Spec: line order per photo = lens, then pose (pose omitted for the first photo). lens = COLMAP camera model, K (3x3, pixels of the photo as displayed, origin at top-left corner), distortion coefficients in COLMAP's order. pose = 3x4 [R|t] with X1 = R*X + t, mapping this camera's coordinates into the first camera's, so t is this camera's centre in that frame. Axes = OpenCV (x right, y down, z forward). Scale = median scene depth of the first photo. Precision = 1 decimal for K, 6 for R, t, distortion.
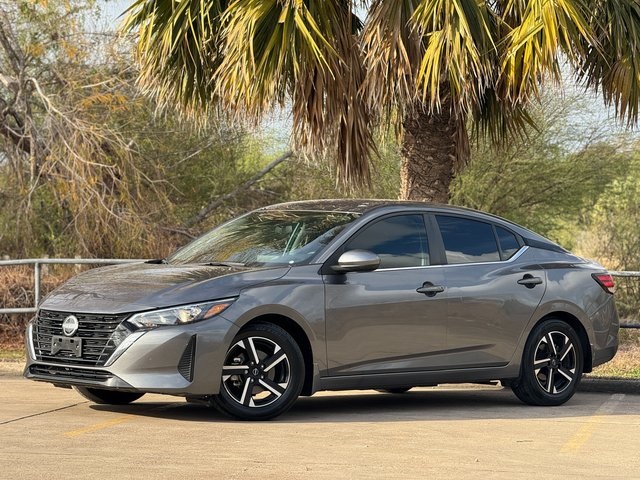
lens RADIAL K [[2241.6, 0, 320.0], [0, 2241.6, 240.0], [0, 0, 1]] dist [0.306485, -0.660033]
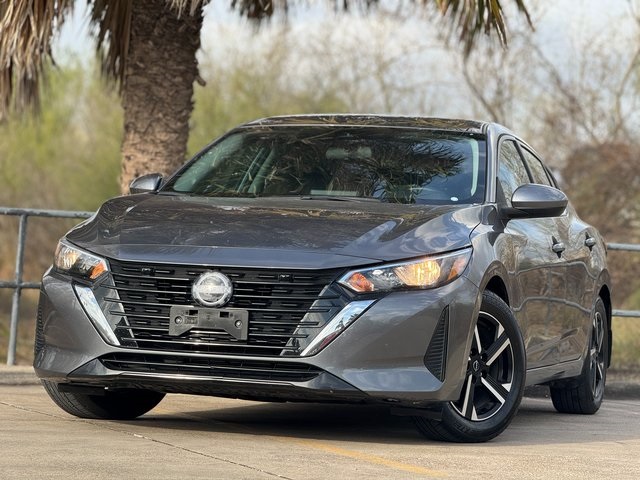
lens RADIAL K [[2241.6, 0, 320.0], [0, 2241.6, 240.0], [0, 0, 1]] dist [0.306485, -0.660033]
pose [[0.851152, 0.020663, 0.524512, -0.404661], [-0.025802, 0.999664, 0.002490, 0.022912], [-0.524284, -0.015652, 0.851400, 0.476984]]
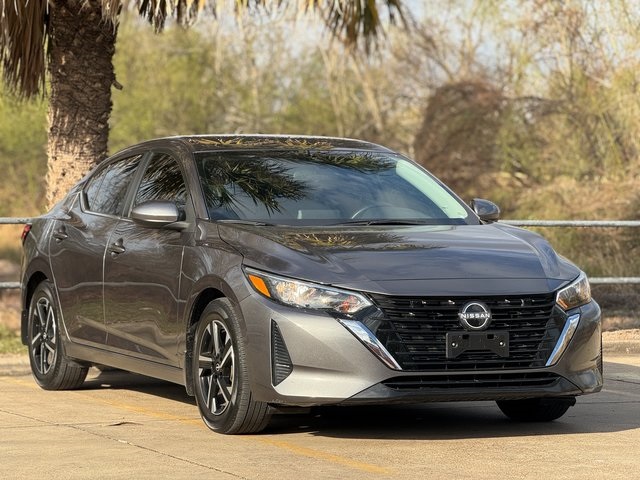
lens RADIAL K [[2241.6, 0, 320.0], [0, 2241.6, 240.0], [0, 0, 1]] dist [0.306485, -0.660033]
pose [[0.302672, -0.039170, 0.952290, -0.804201], [0.003758, 0.999196, 0.039905, -0.014174], [-0.953087, -0.008499, 0.302576, 0.838896]]
